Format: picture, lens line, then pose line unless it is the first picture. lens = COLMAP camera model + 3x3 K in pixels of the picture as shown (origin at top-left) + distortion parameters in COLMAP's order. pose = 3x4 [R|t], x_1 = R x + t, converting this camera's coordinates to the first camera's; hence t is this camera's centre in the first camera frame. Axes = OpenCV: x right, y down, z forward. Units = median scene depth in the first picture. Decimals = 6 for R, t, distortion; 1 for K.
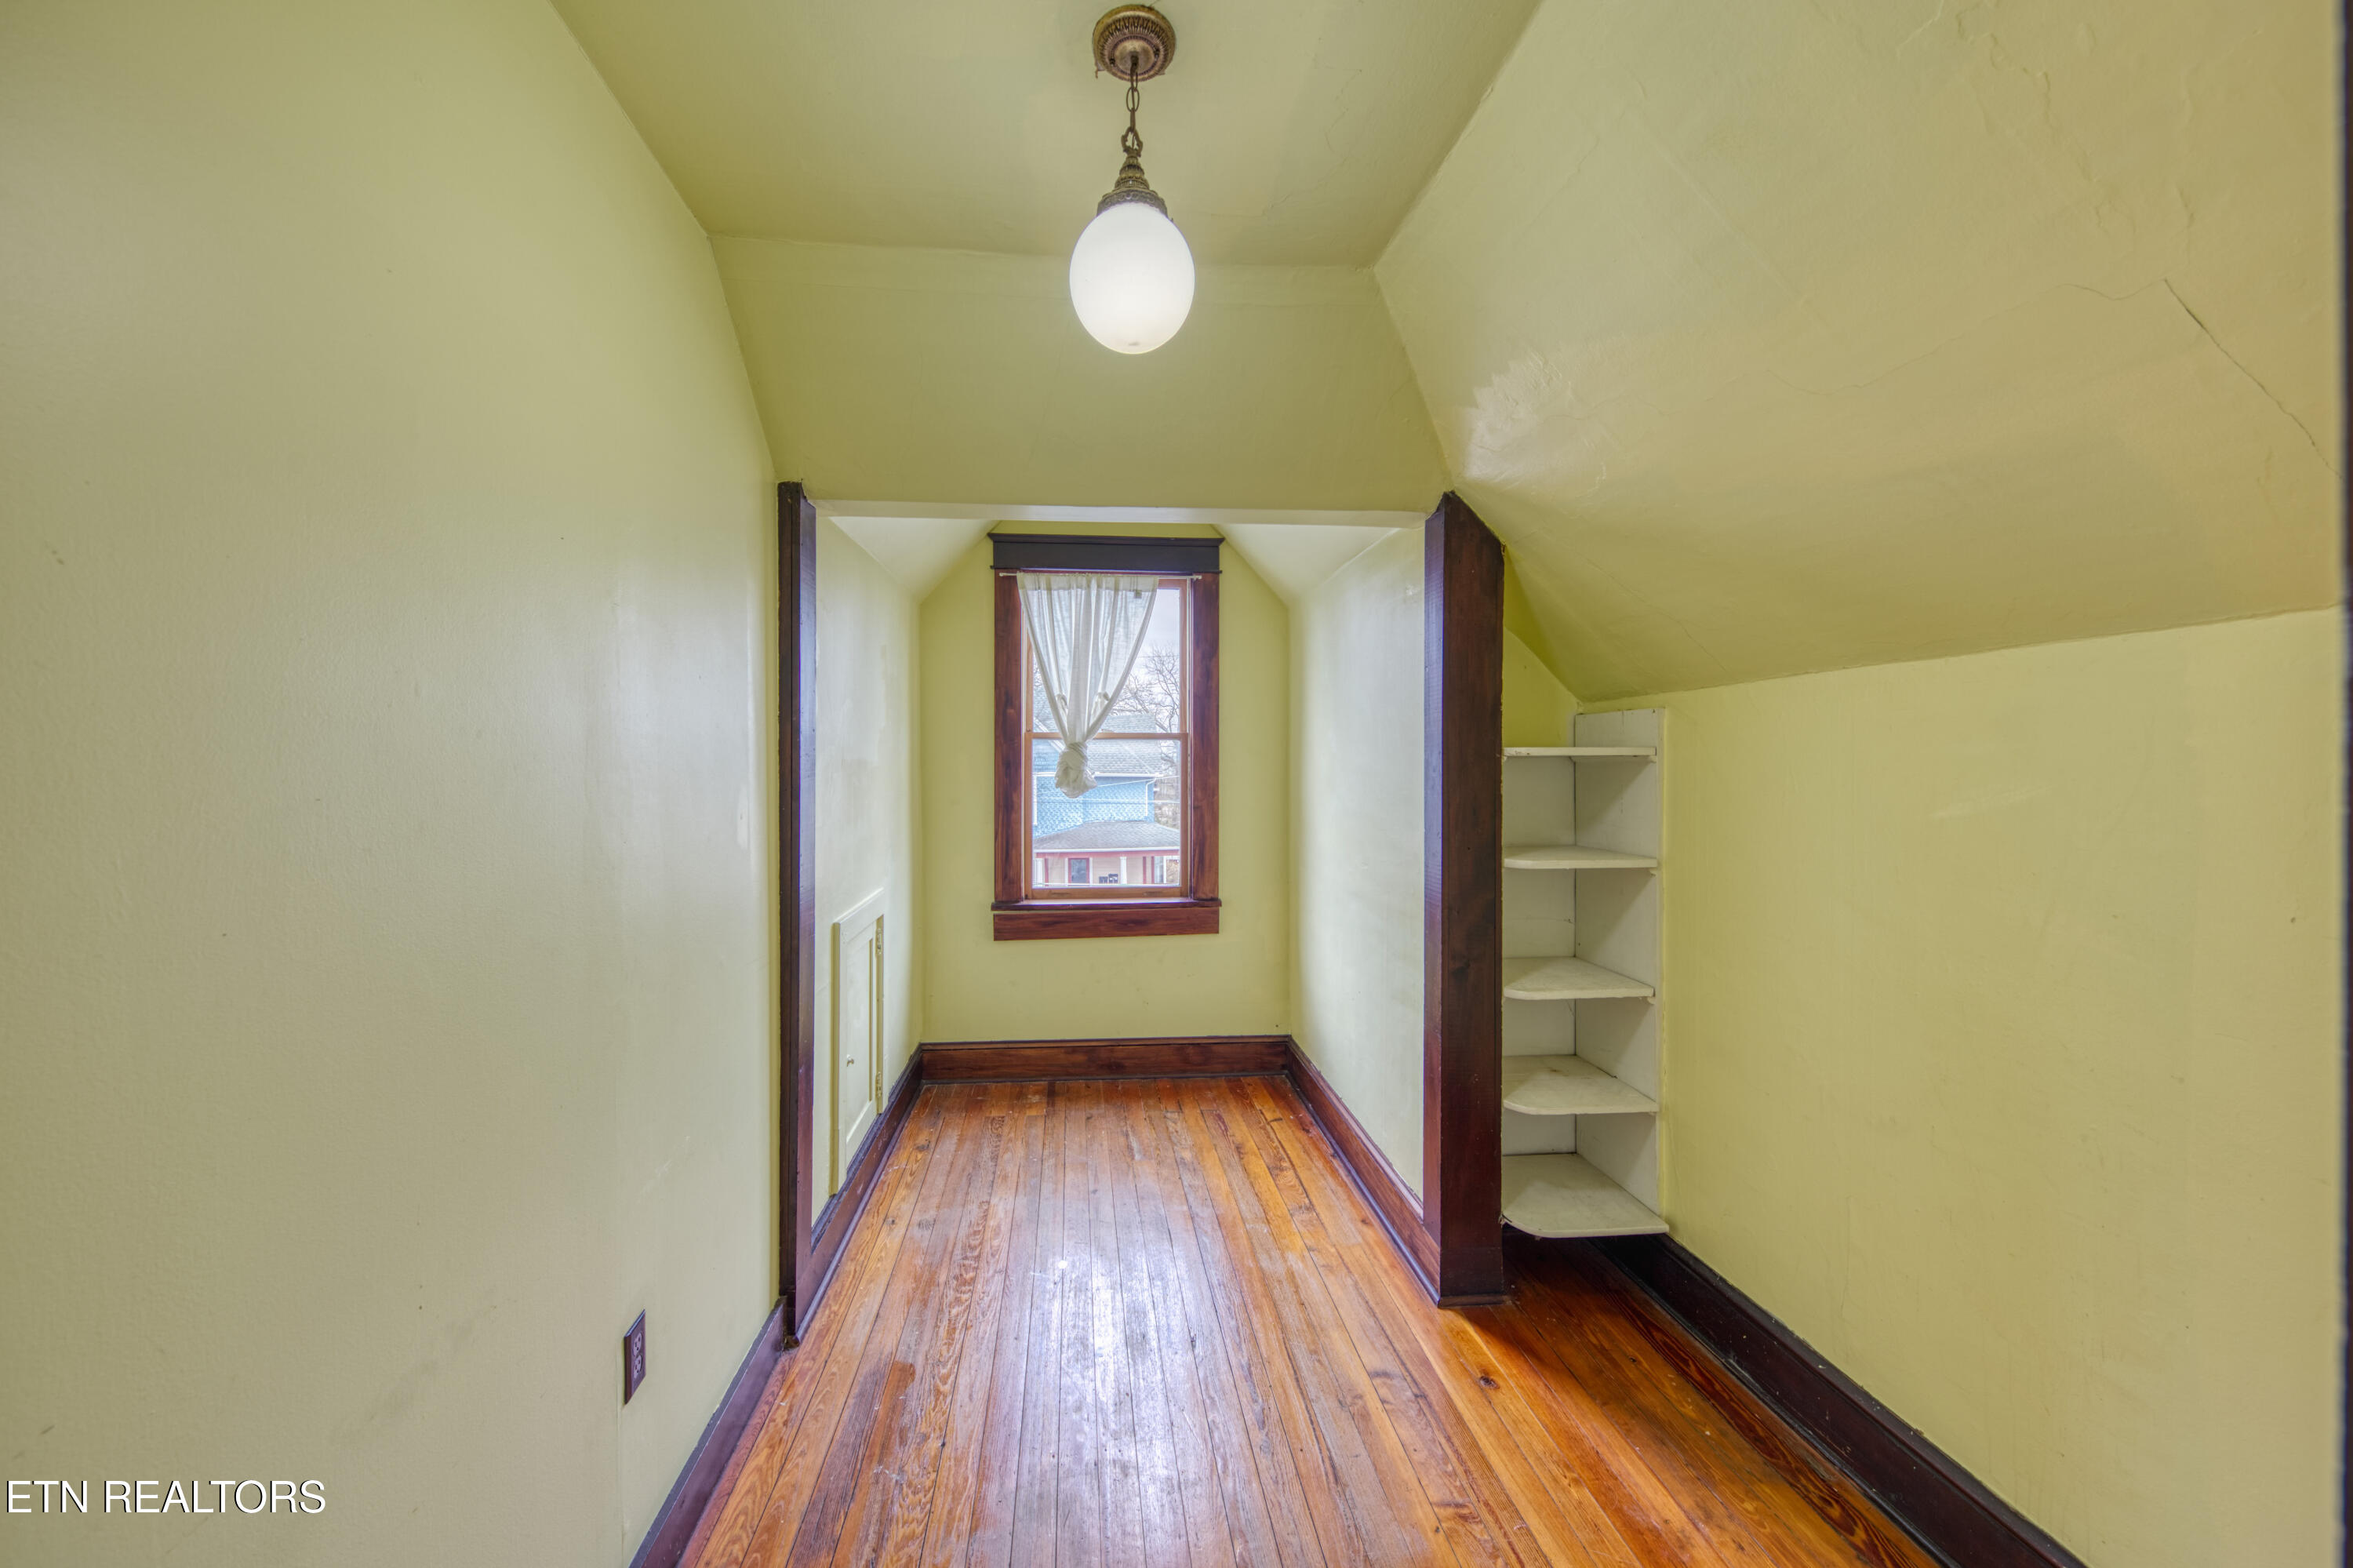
lens RADIAL K [[828.5, 0, 1172.0], [0, 828.5, 776.2], [0, 0, 1]] dist [-0.002982, -0.000893]
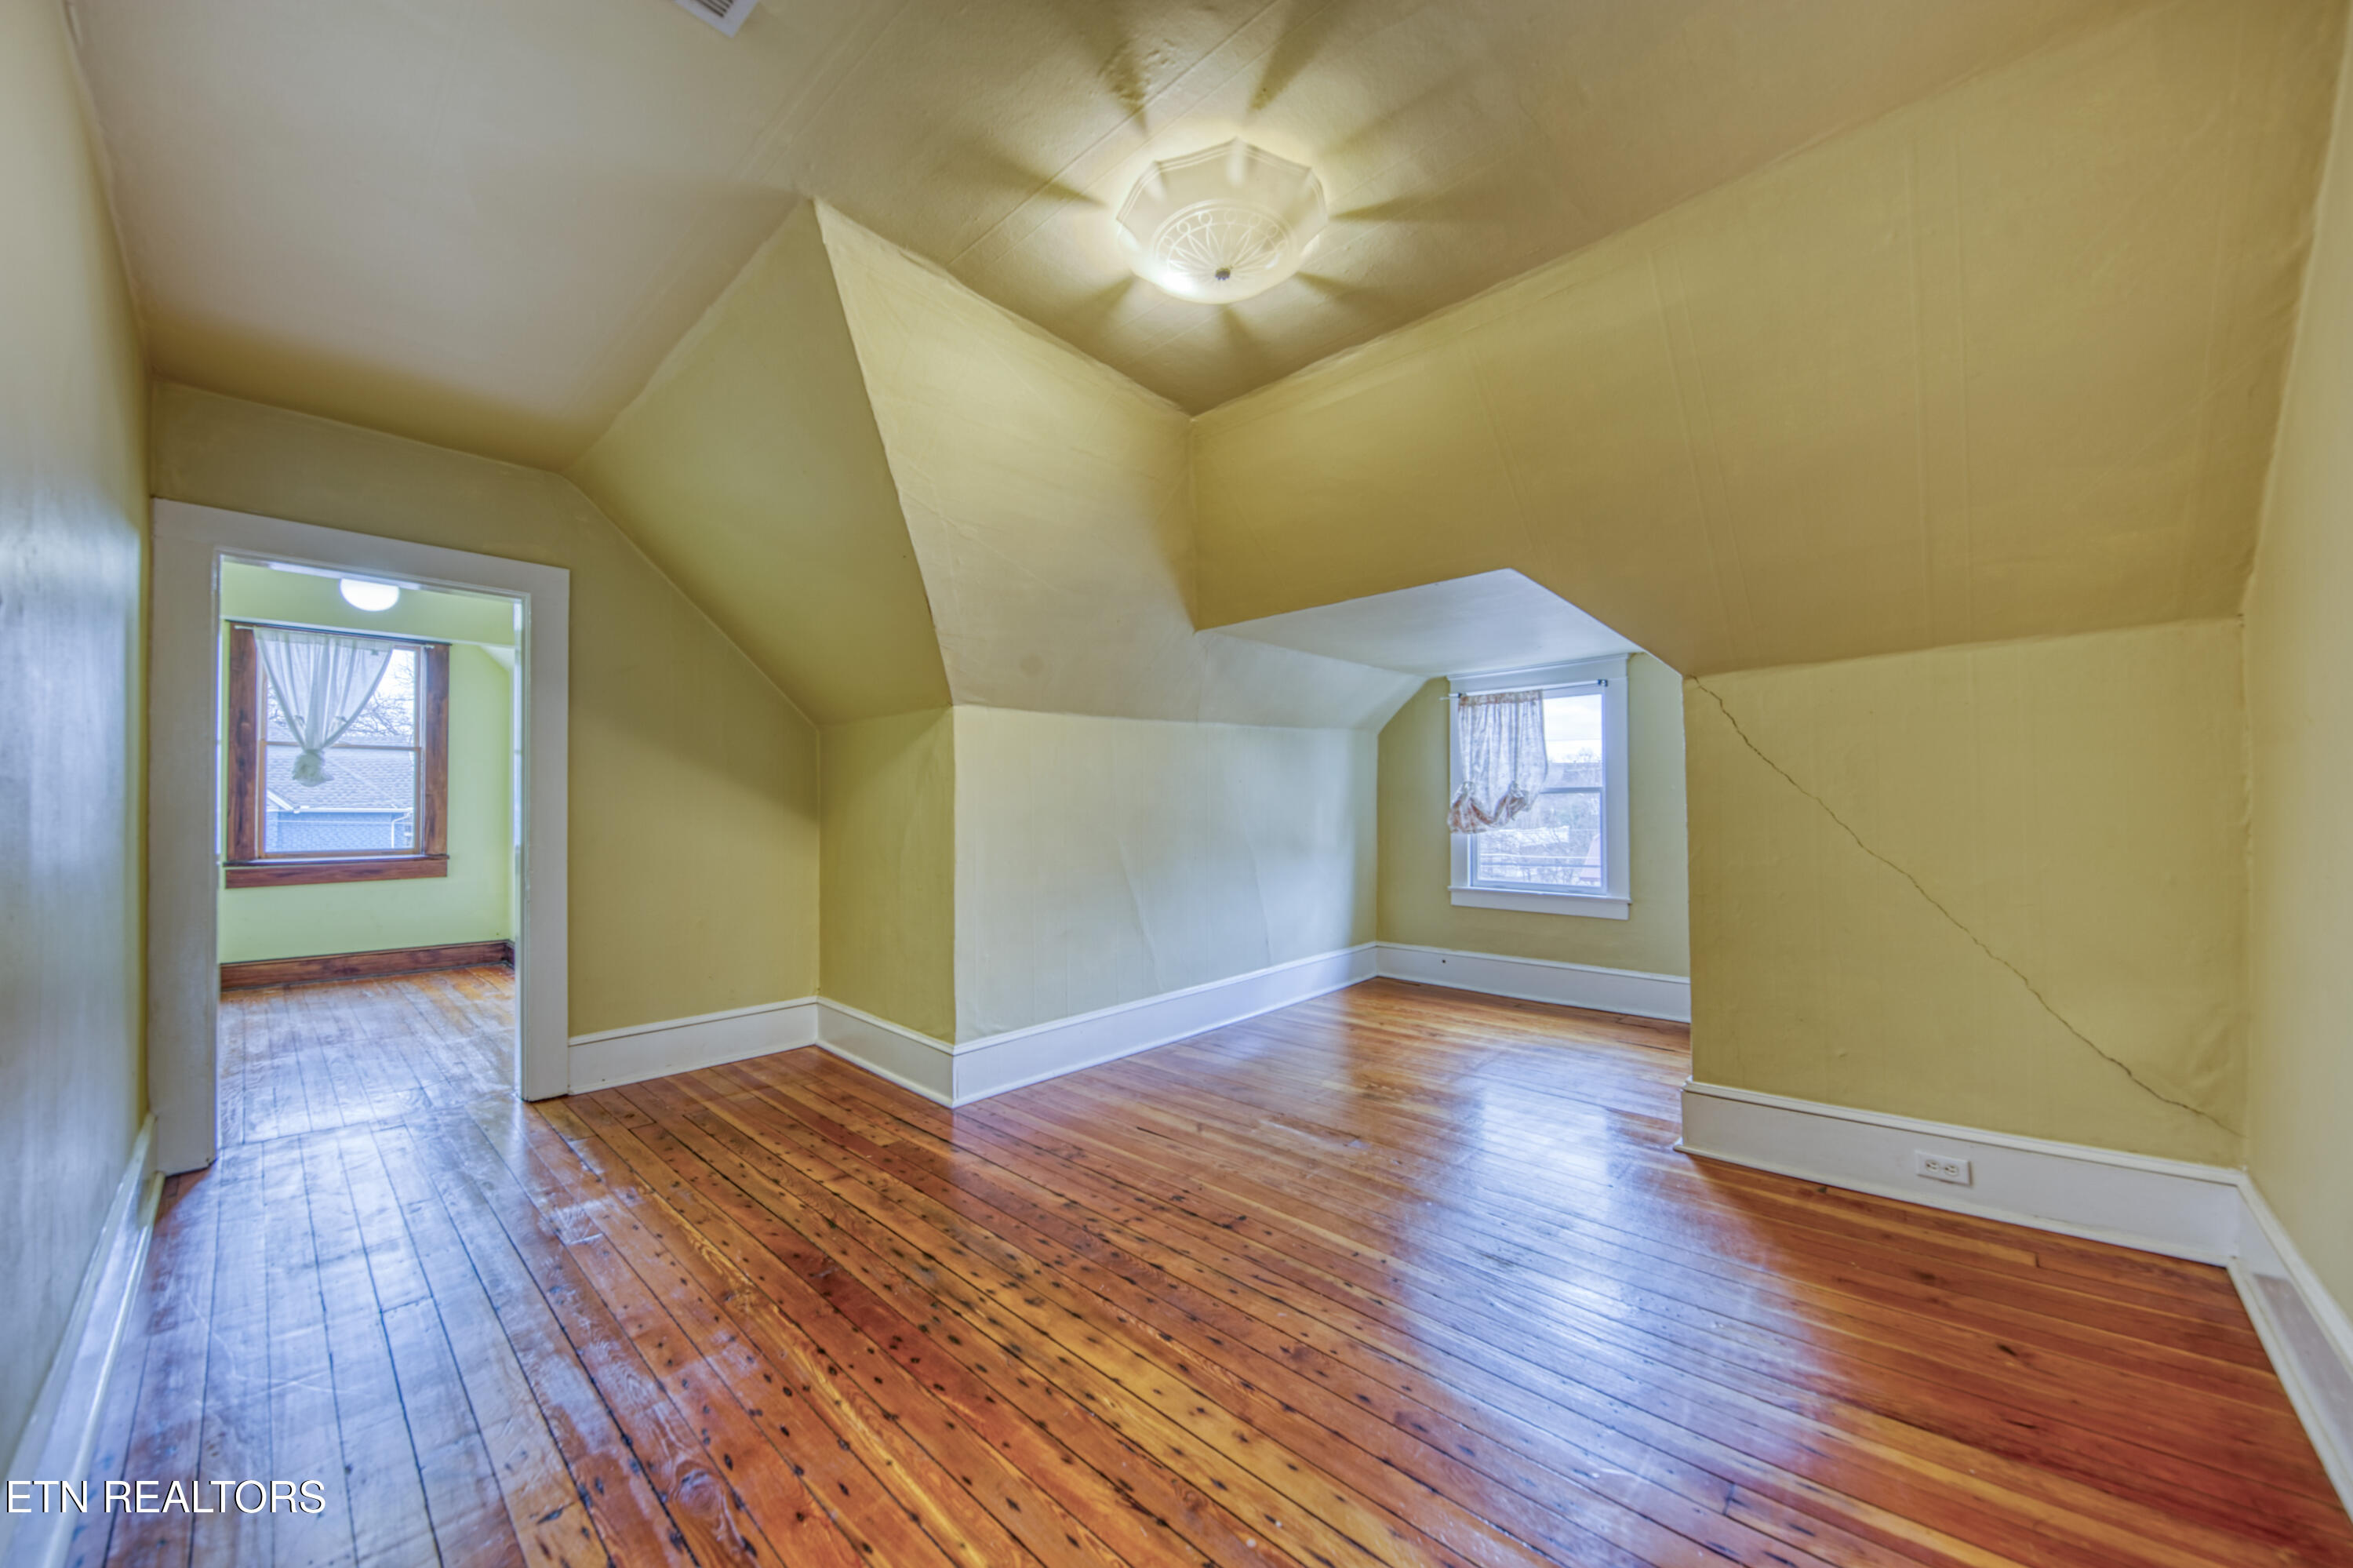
lens RADIAL K [[828.5, 0, 1227.0], [0, 828.5, 801.1], [0, 0, 1]] dist [-0.002982, -0.000893]
pose [[0.736215, 0.005970, 0.676721, 0.085157], [0.002658, 0.999928, -0.011714, 0.070572], [-0.676742, 0.010423, 0.736146, -1.134234]]
